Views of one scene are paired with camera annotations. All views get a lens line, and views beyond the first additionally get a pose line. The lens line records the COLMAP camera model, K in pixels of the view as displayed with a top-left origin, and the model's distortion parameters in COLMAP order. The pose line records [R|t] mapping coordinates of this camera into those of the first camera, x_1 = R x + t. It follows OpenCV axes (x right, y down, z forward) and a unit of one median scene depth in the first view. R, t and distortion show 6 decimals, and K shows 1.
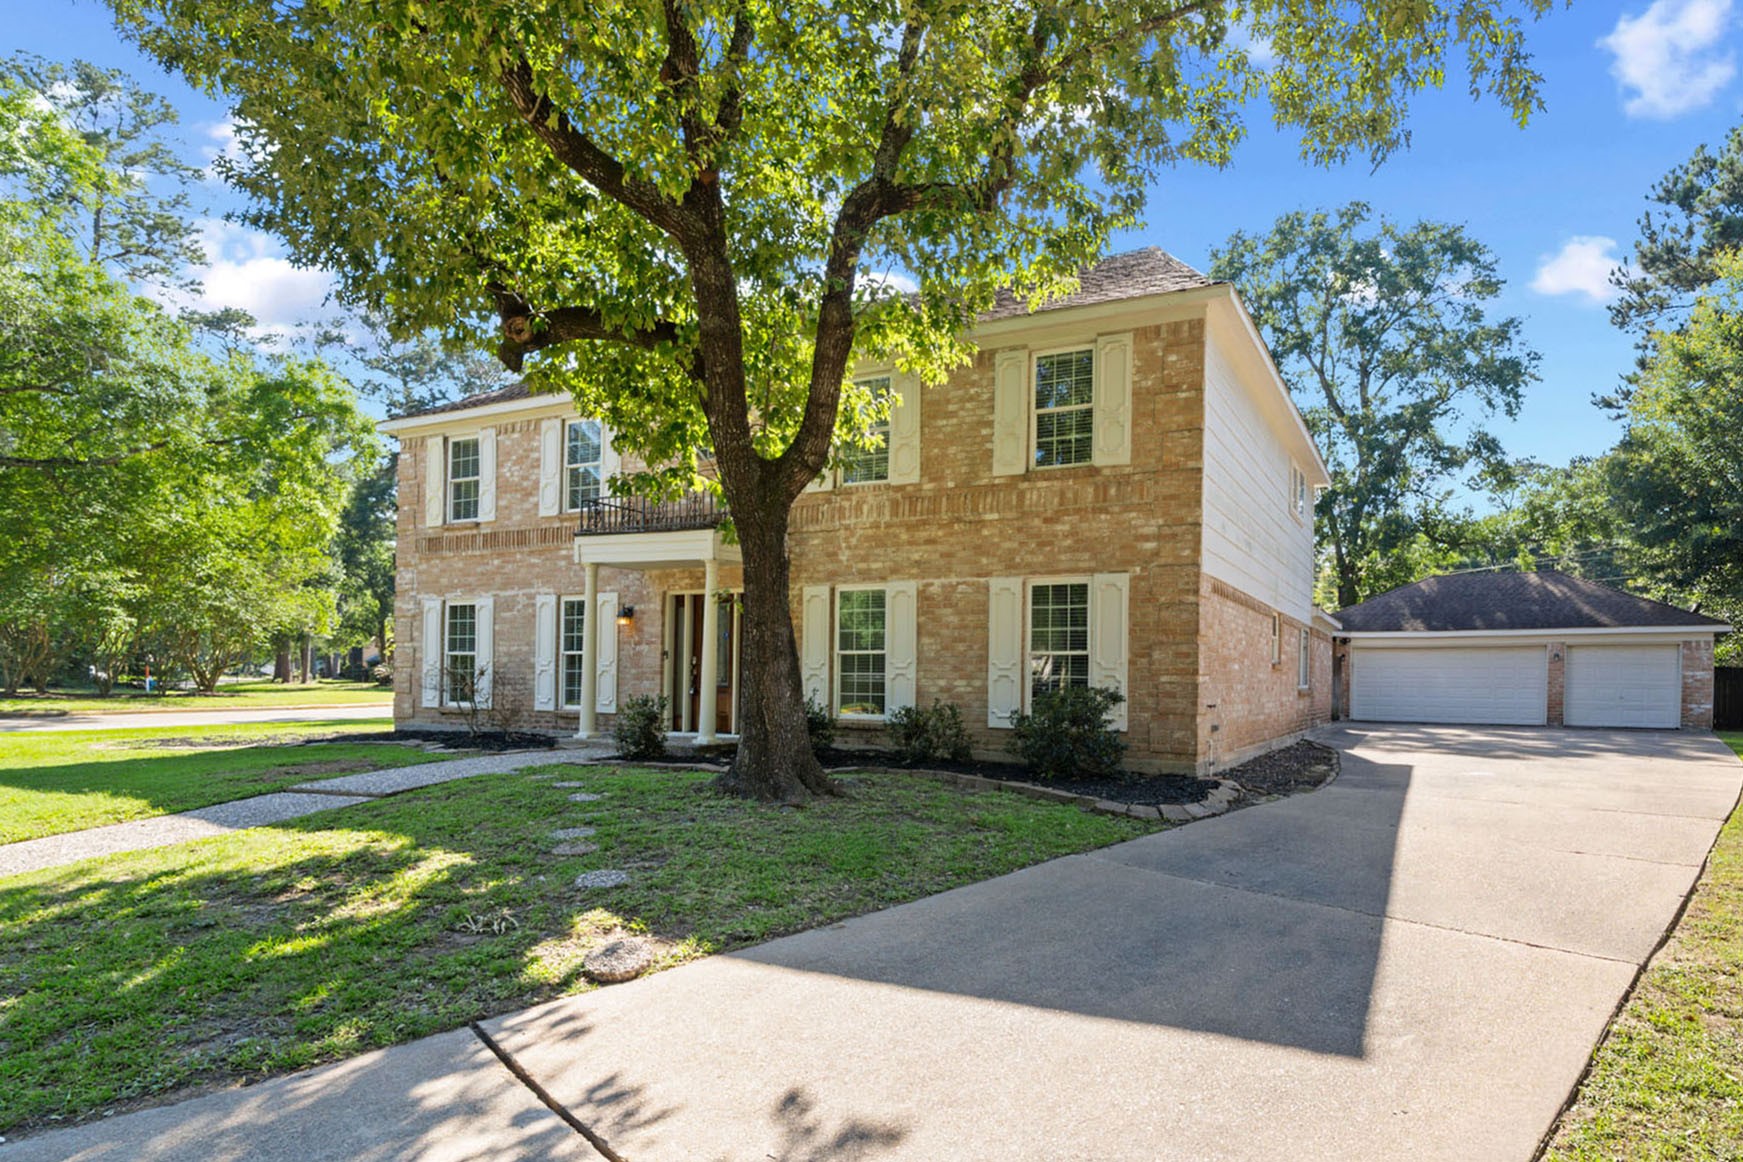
lens RADIAL K [[644.1, 0, 878.0], [0, 644.1, 575.2], [0, 0, 1]] dist [-0.002278, -0.000098]
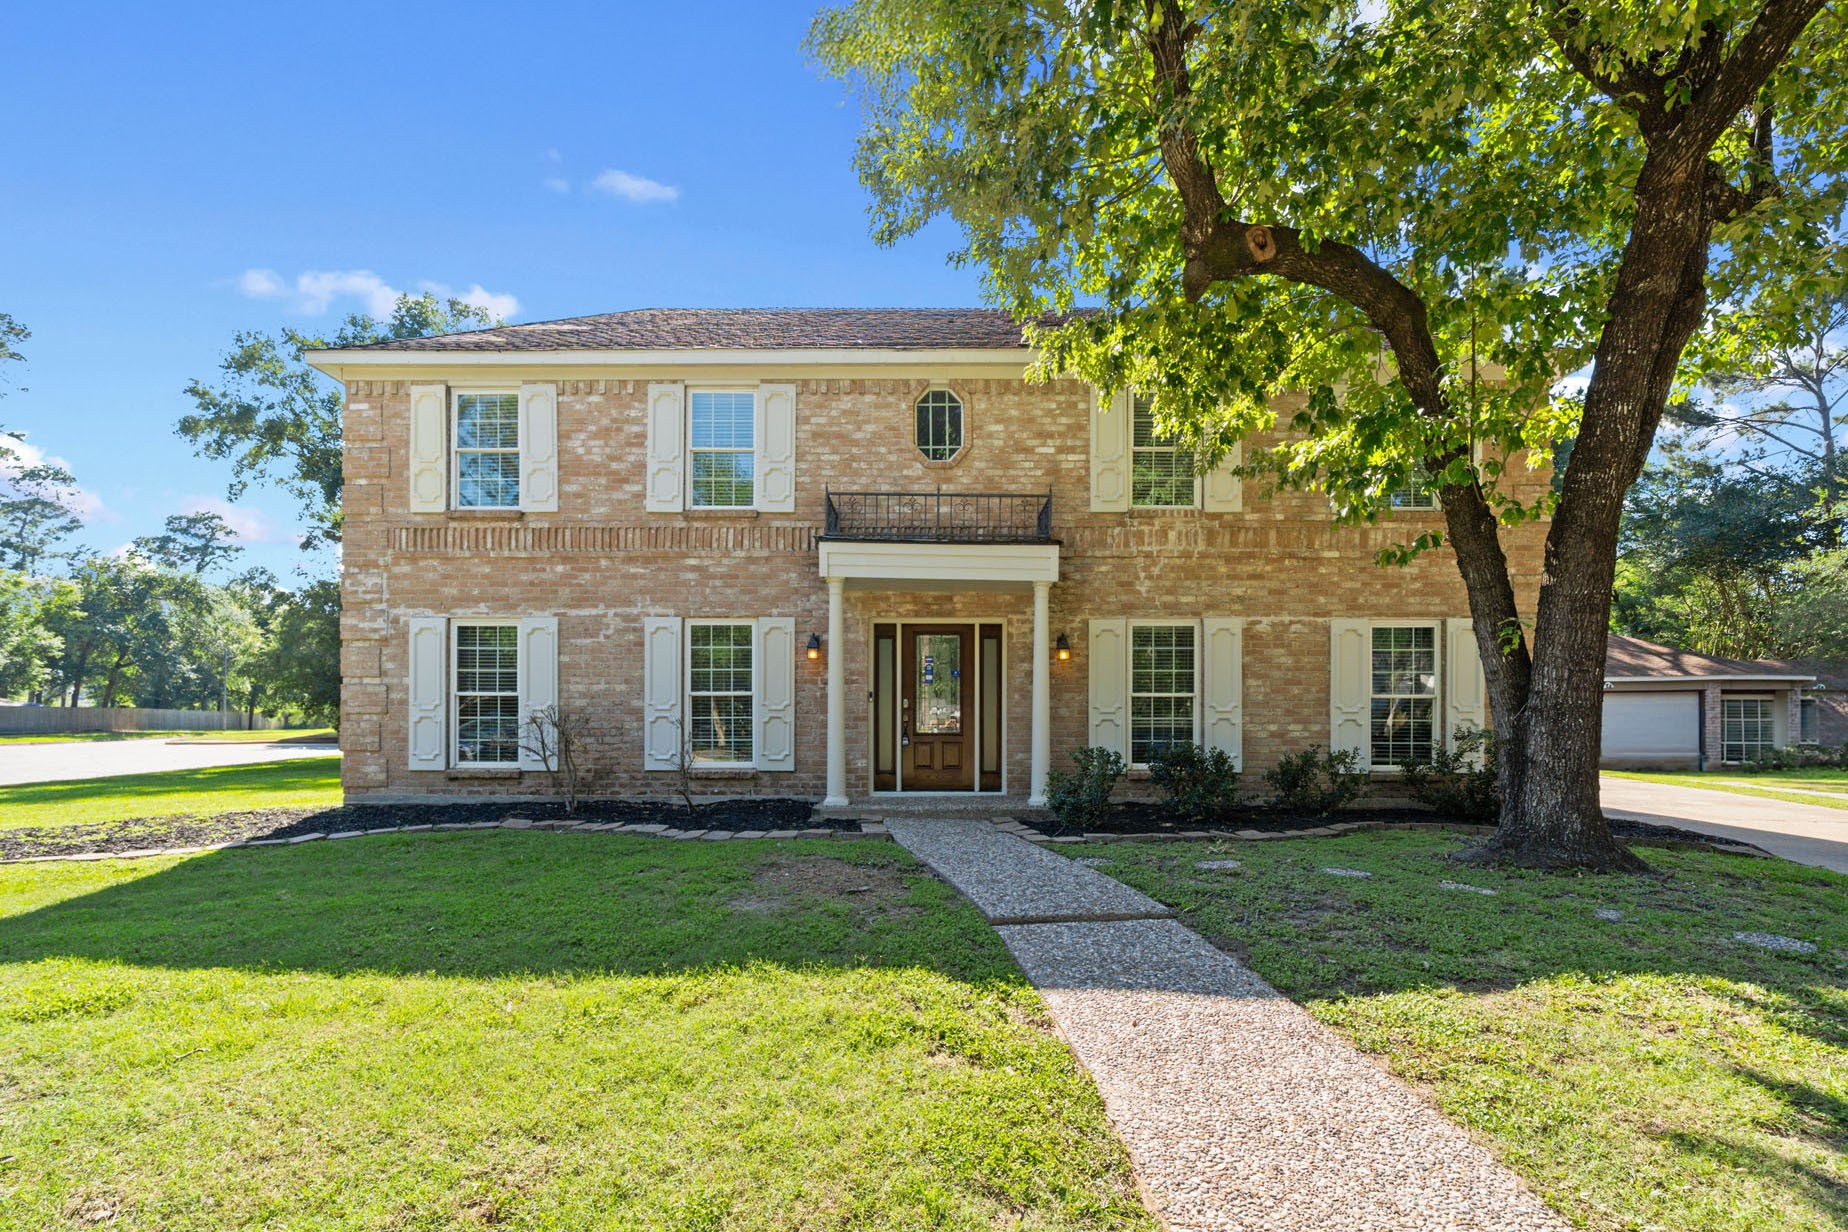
lens RADIAL K [[664.4, 0, 923.6], [0, 664.4, 624.6], [0, 0, 1]] dist [0.001581, 0.000176]
pose [[0.948044, 0.037335, 0.315942, -0.474249], [-0.041906, 0.999092, 0.007686, 0.021196], [-0.315369, -0.020527, 0.948747, 0.167513]]
